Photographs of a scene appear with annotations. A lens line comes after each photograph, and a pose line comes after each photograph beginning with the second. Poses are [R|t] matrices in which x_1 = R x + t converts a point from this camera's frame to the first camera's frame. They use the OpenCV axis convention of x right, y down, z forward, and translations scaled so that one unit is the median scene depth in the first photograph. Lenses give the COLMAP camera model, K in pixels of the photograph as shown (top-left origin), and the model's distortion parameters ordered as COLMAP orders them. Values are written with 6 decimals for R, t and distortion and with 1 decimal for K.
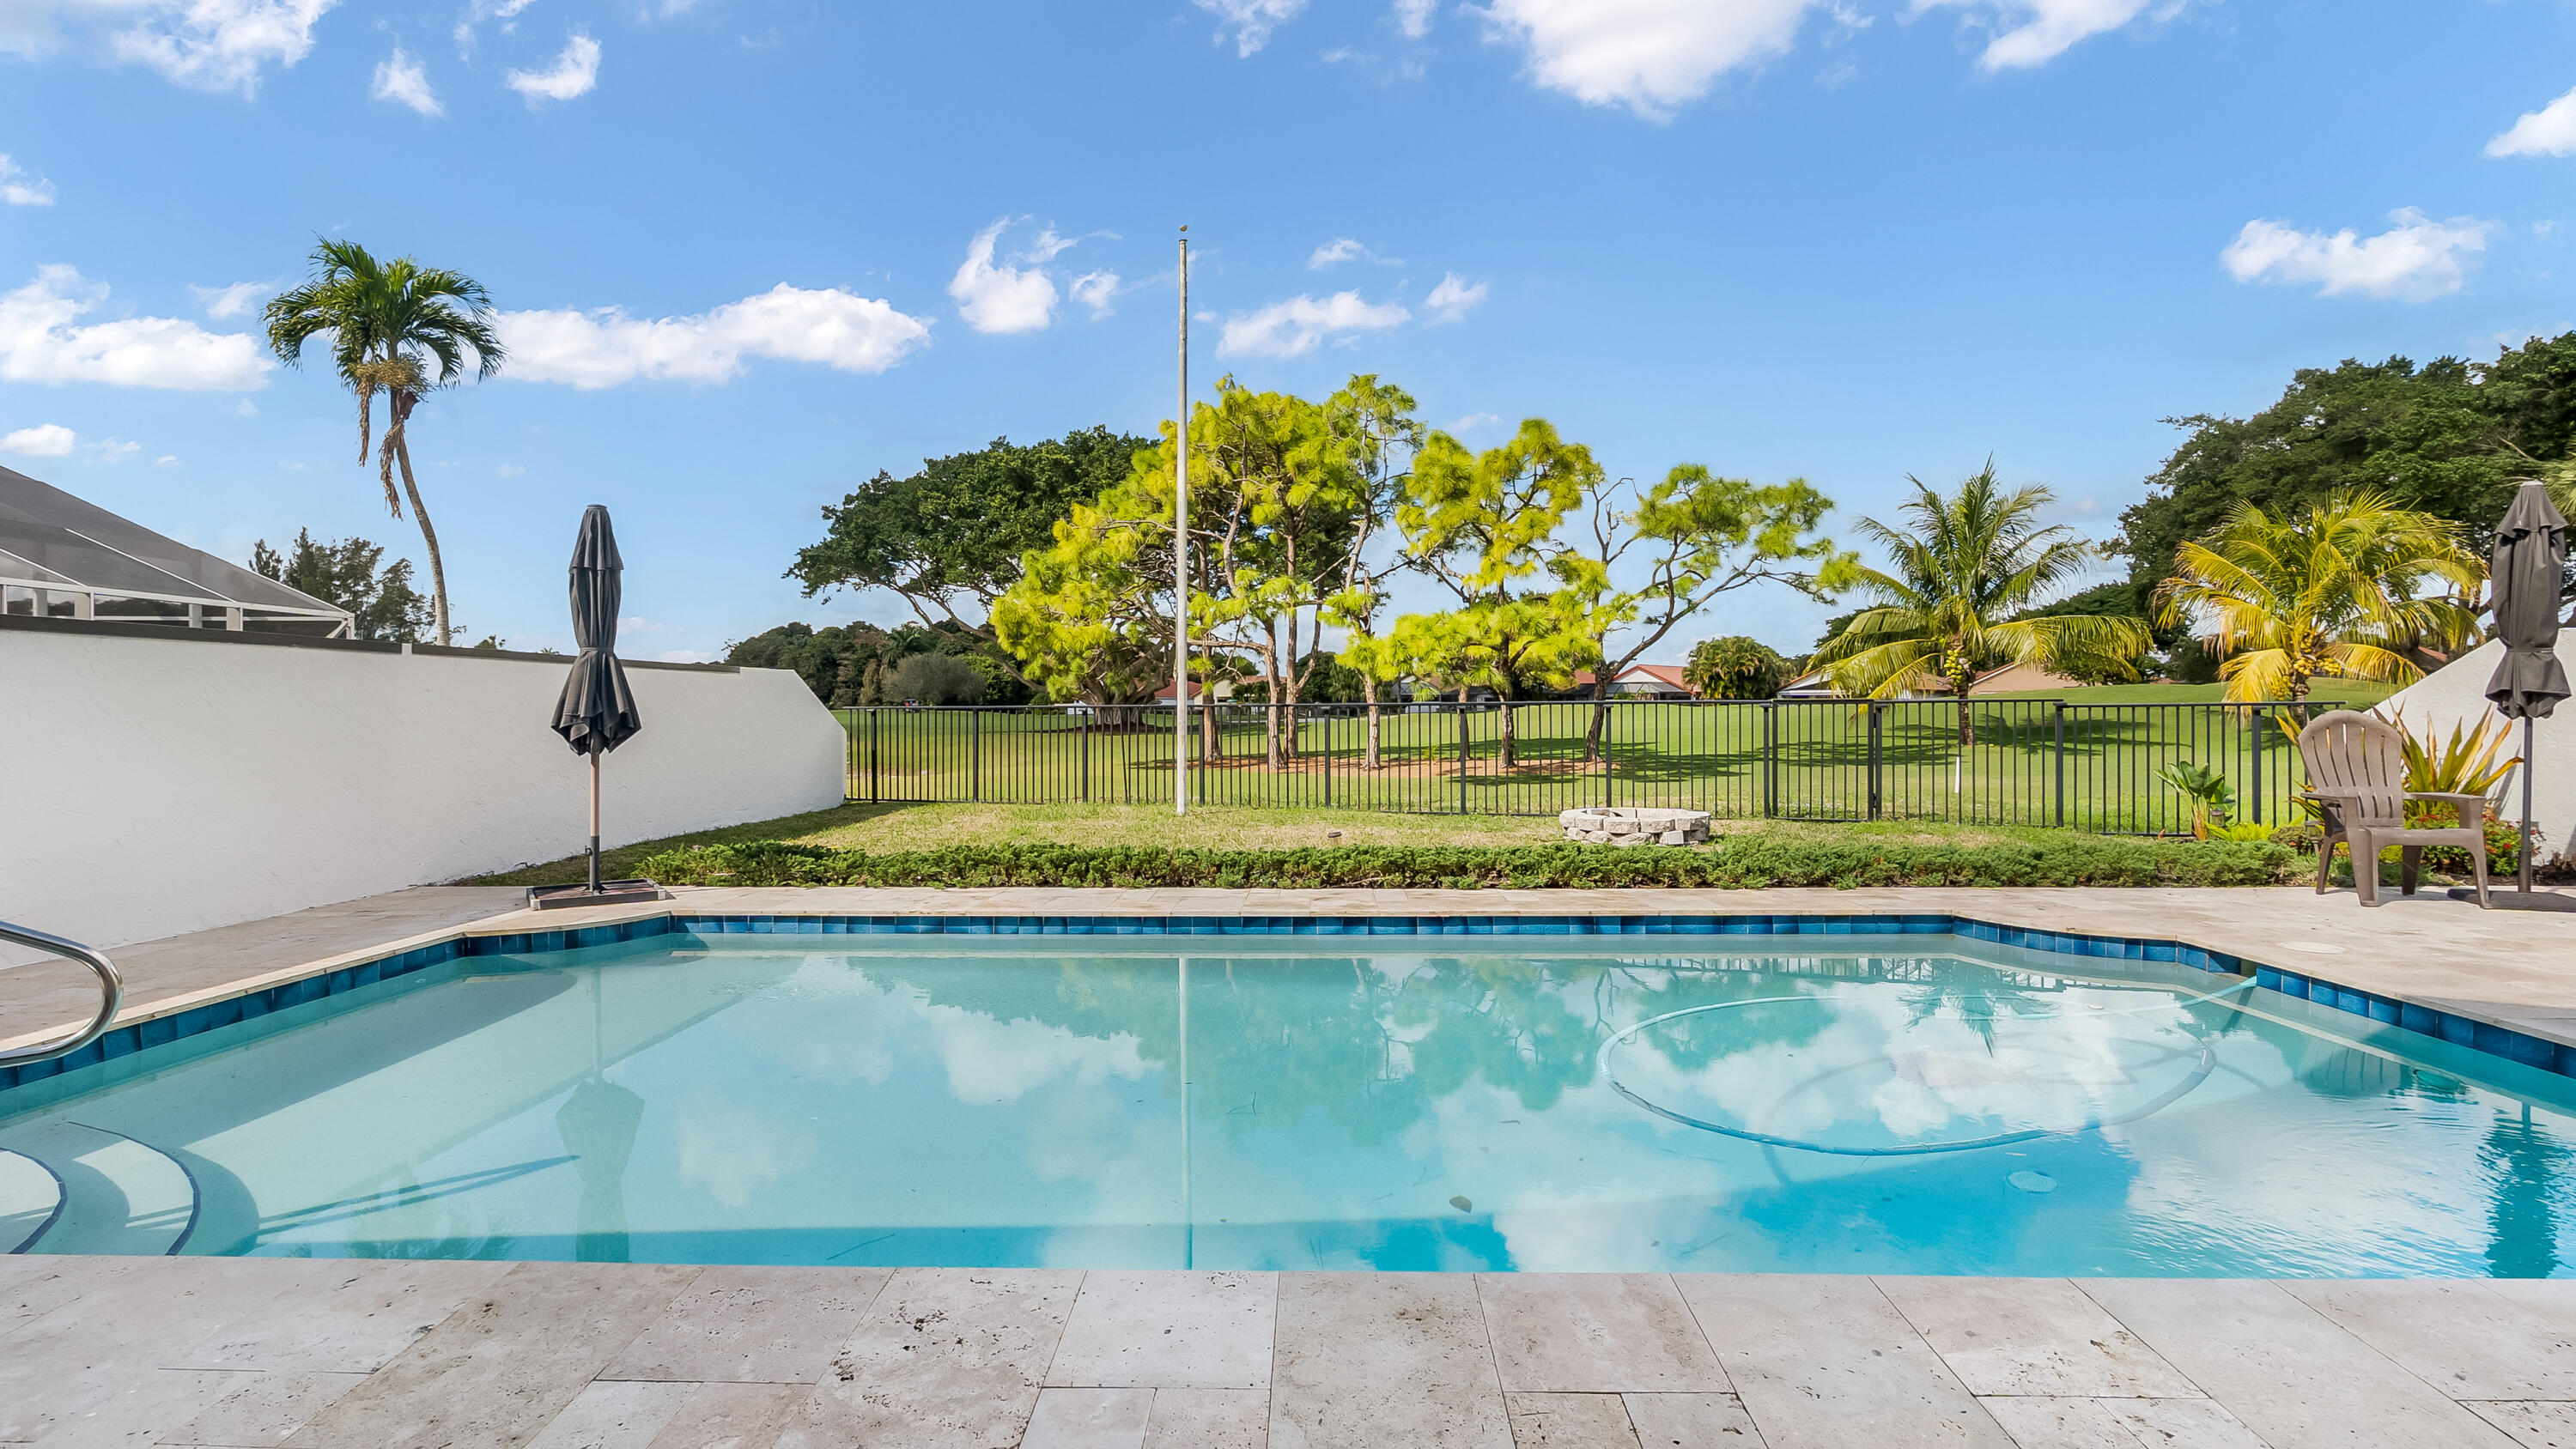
lens RADIAL K [[1179.5, 0, 1288.0], [0, 1179.5, 724.5], [0, 0, 1]] dist [-0.001300, 0.000118]
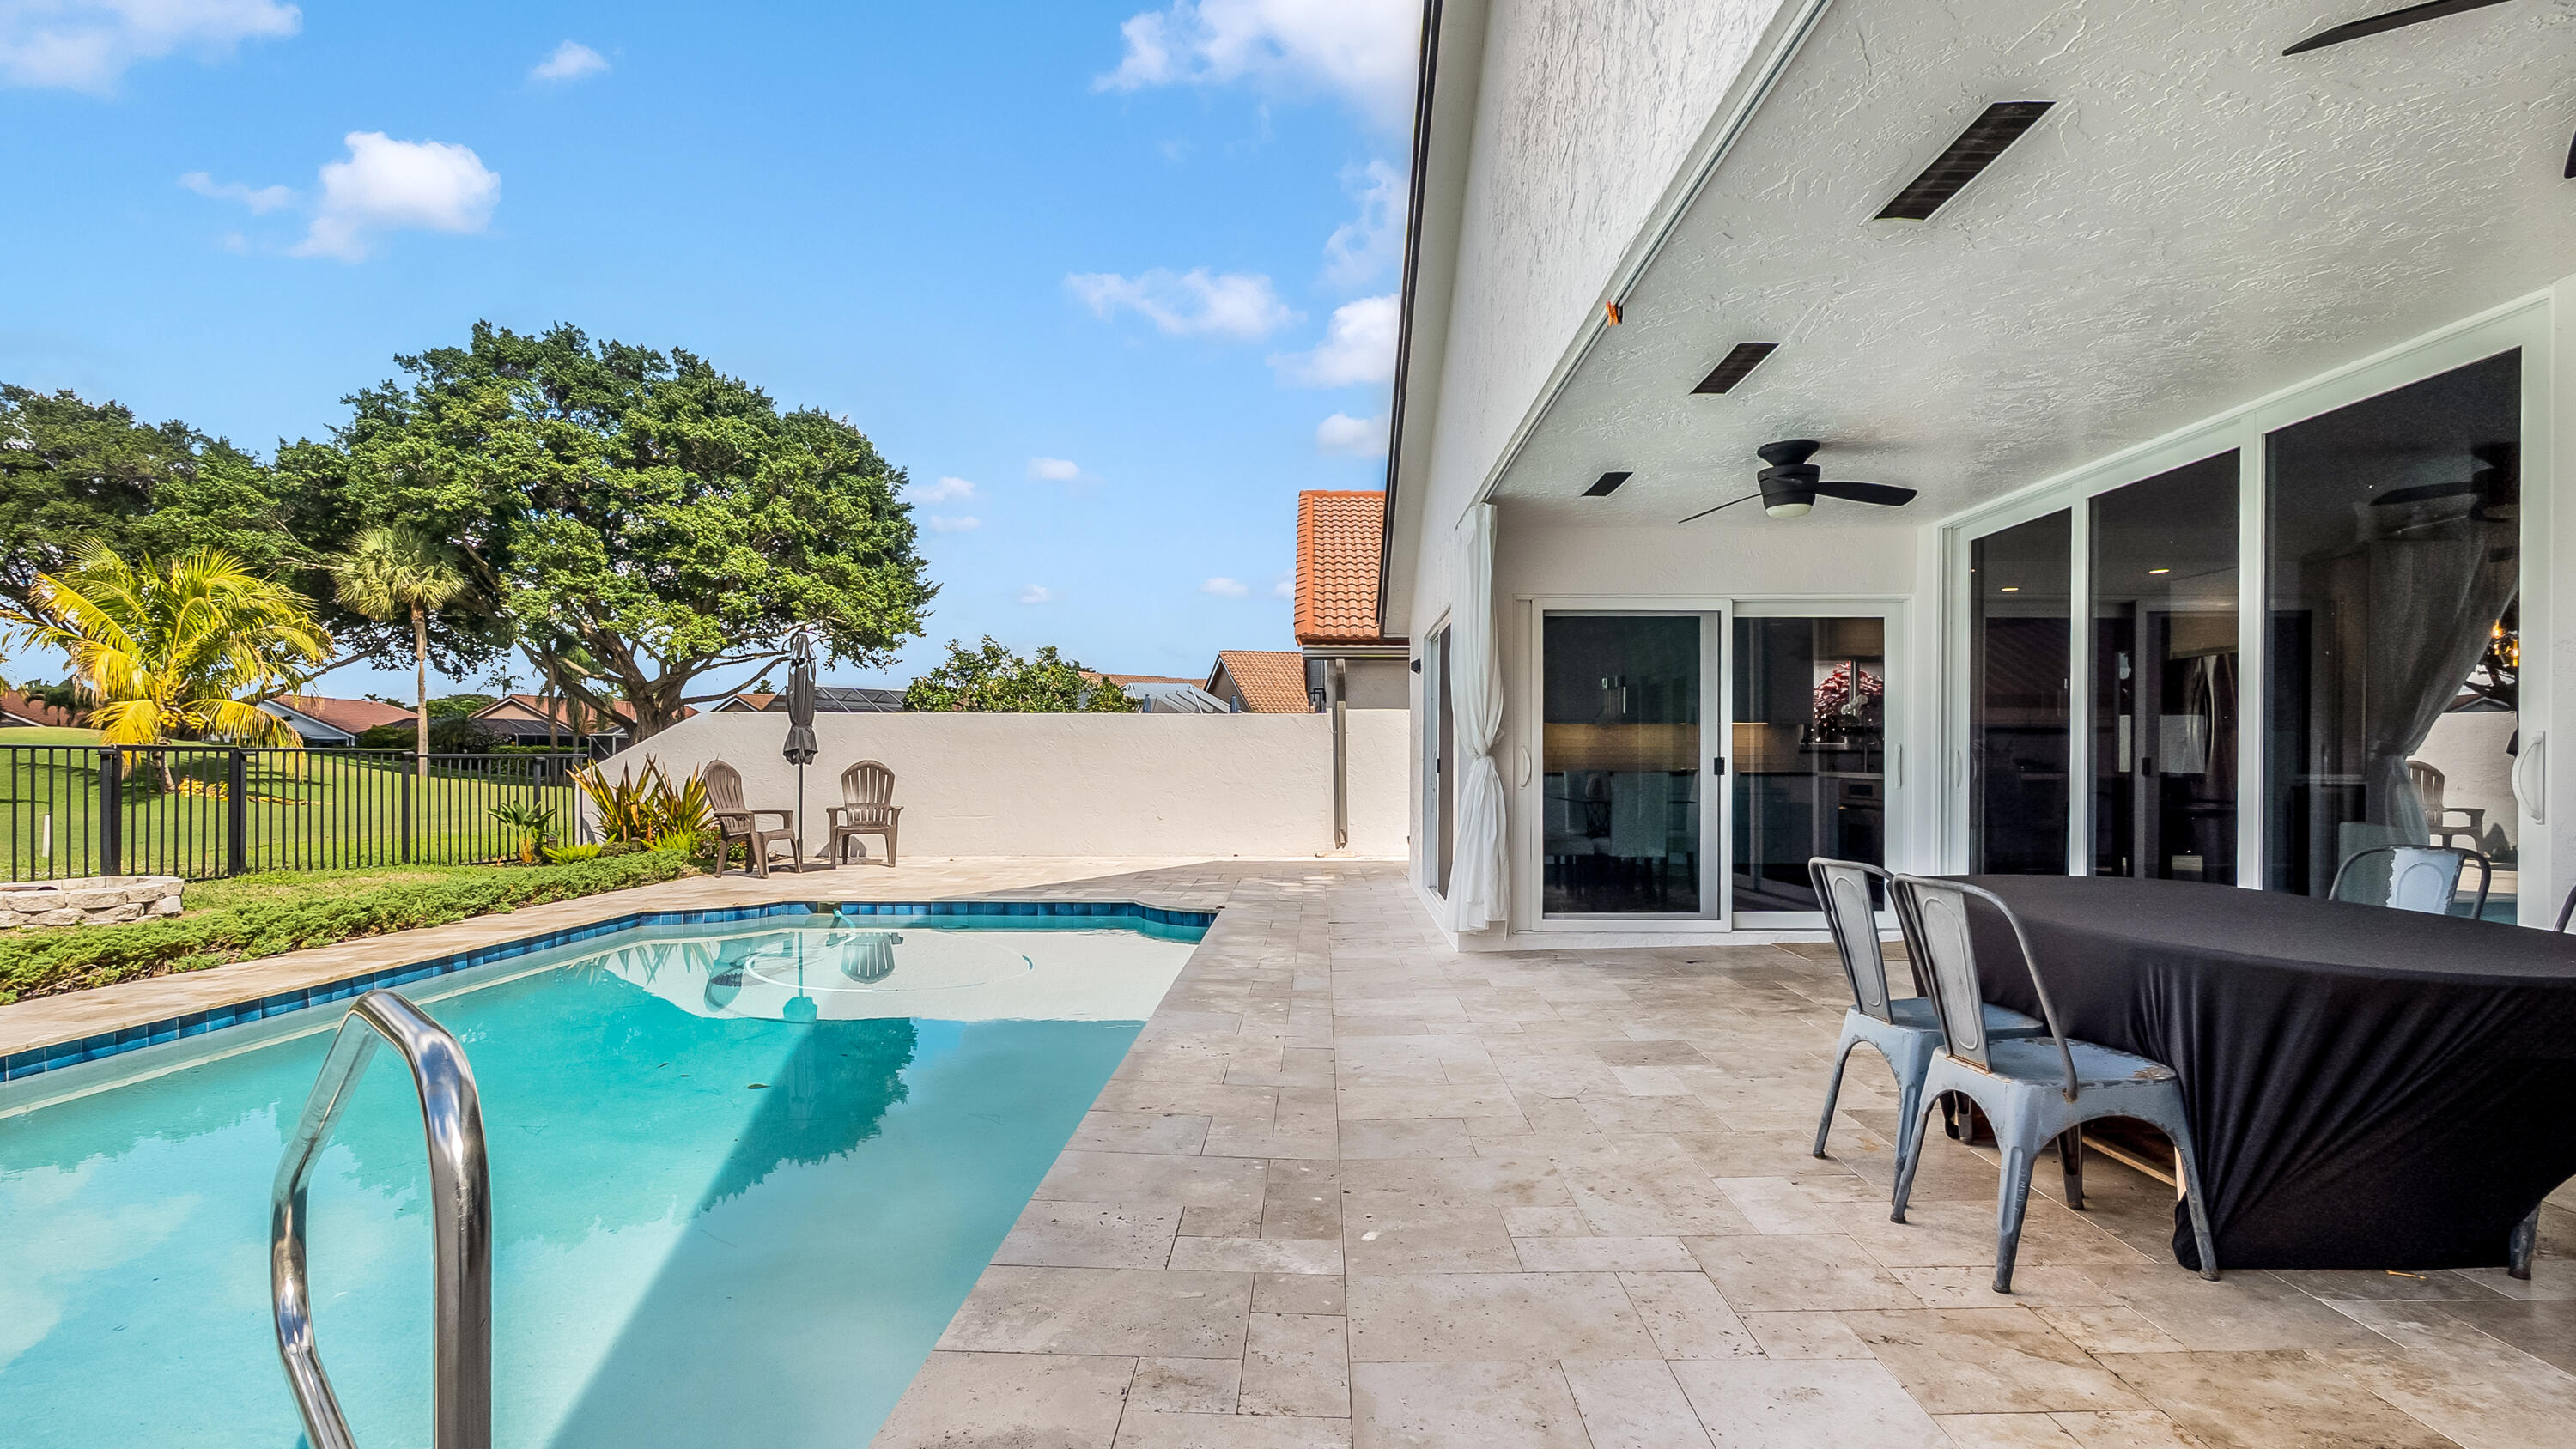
lens RADIAL K [[1249.1, 0, 1324.6], [0, 1249.1, 769.7], [0, 0, 1]] dist [0.000885, 0.000436]
pose [[-0.043241, 0.000415, 0.999065, -0.220412], [0.010078, 0.999949, 0.000021, 0.002693], [-0.999014, 0.010069, -0.043243, 0.074997]]
